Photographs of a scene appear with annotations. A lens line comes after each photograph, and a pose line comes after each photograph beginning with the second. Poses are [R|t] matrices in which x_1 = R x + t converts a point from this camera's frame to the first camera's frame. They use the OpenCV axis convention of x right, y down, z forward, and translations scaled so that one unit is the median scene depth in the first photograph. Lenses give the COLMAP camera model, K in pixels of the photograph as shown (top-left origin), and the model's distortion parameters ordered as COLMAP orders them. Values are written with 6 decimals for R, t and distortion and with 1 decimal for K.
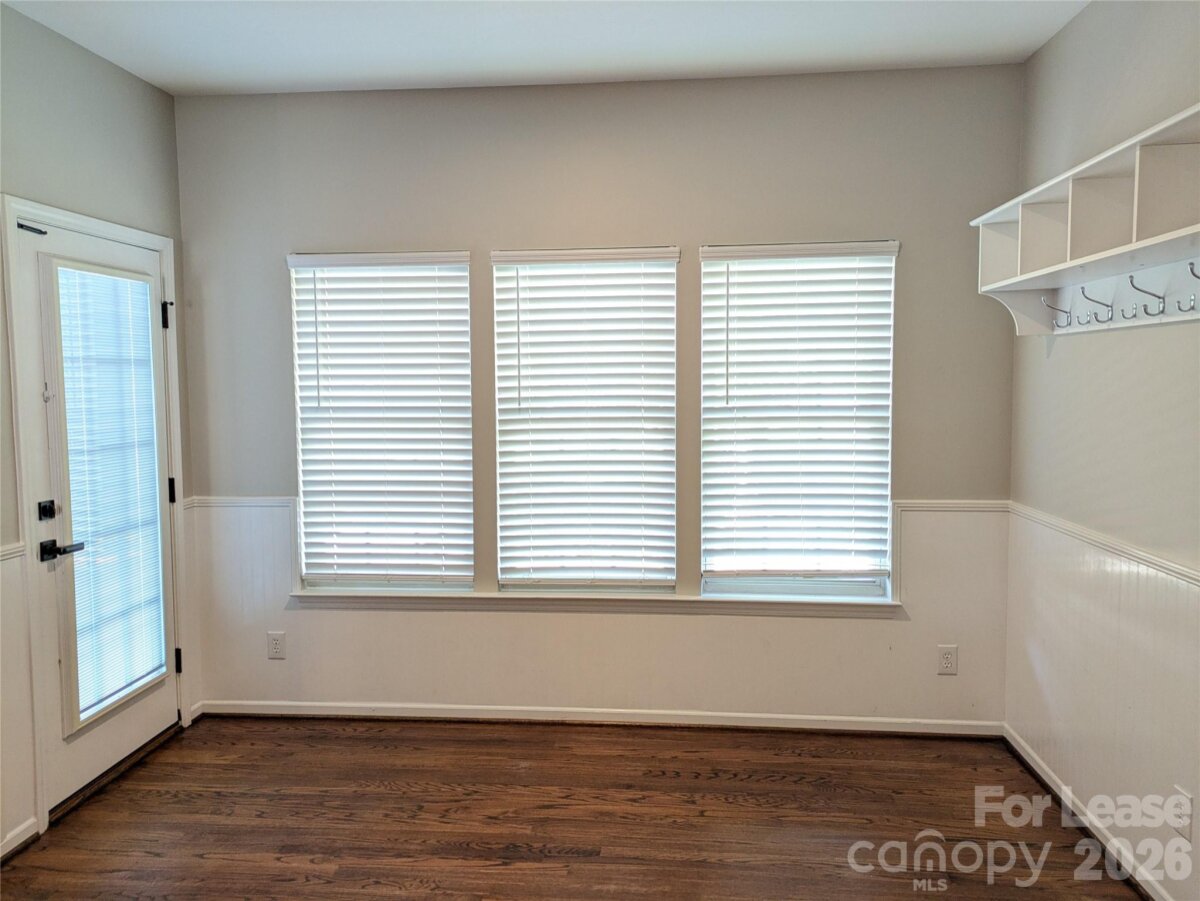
lens RADIAL K [[878.2, 0, 595.8], [0, 878.2, 445.7], [0, 0, 1]] dist [0.053169, -0.034614]
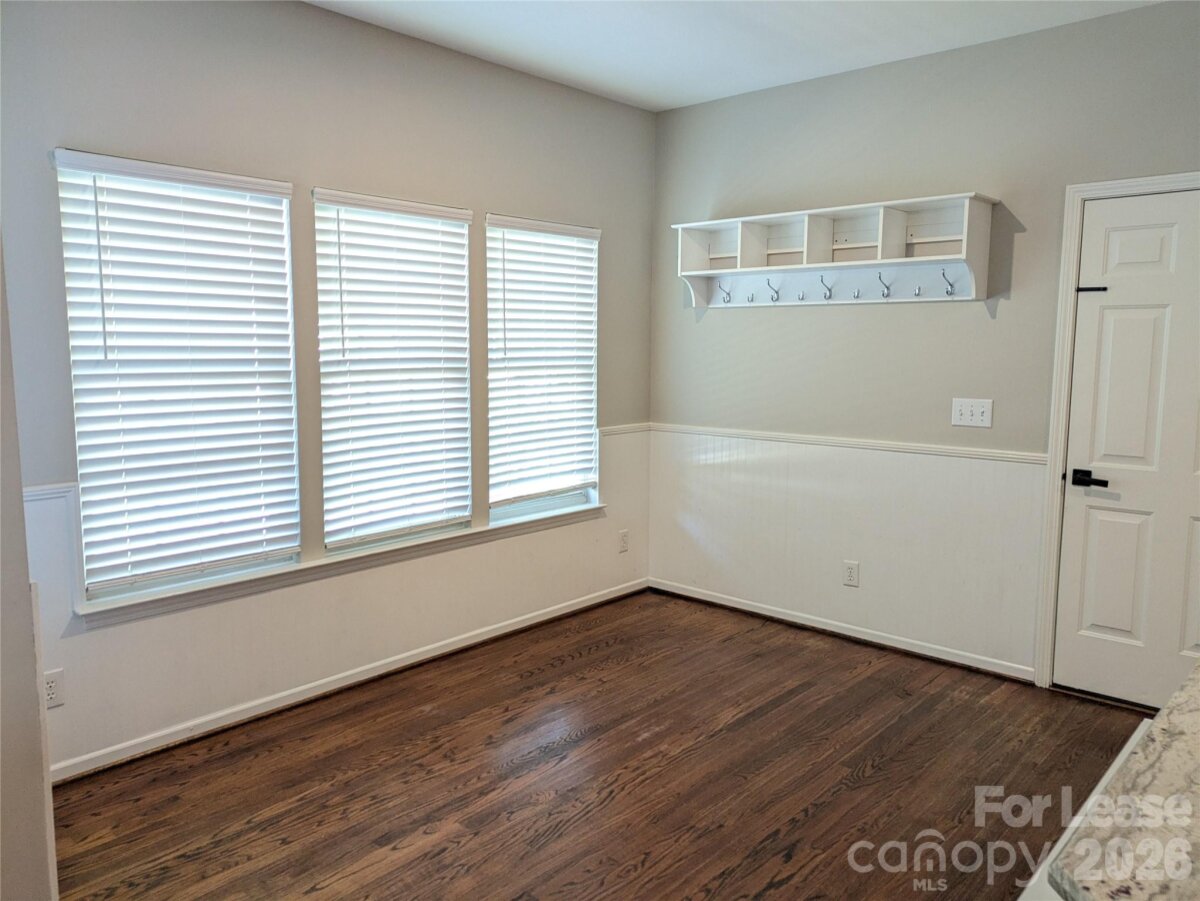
lens RADIAL K [[878.2, 0, 602.0], [0, 878.2, 447.8], [0, 0, 1]] dist [0.053169, -0.034614]
pose [[0.593476, -0.087316, 0.800101, -0.713003], [0.048042, 0.996168, 0.073078, -0.004498], [-0.803417, -0.004931, 0.595397, 0.216730]]
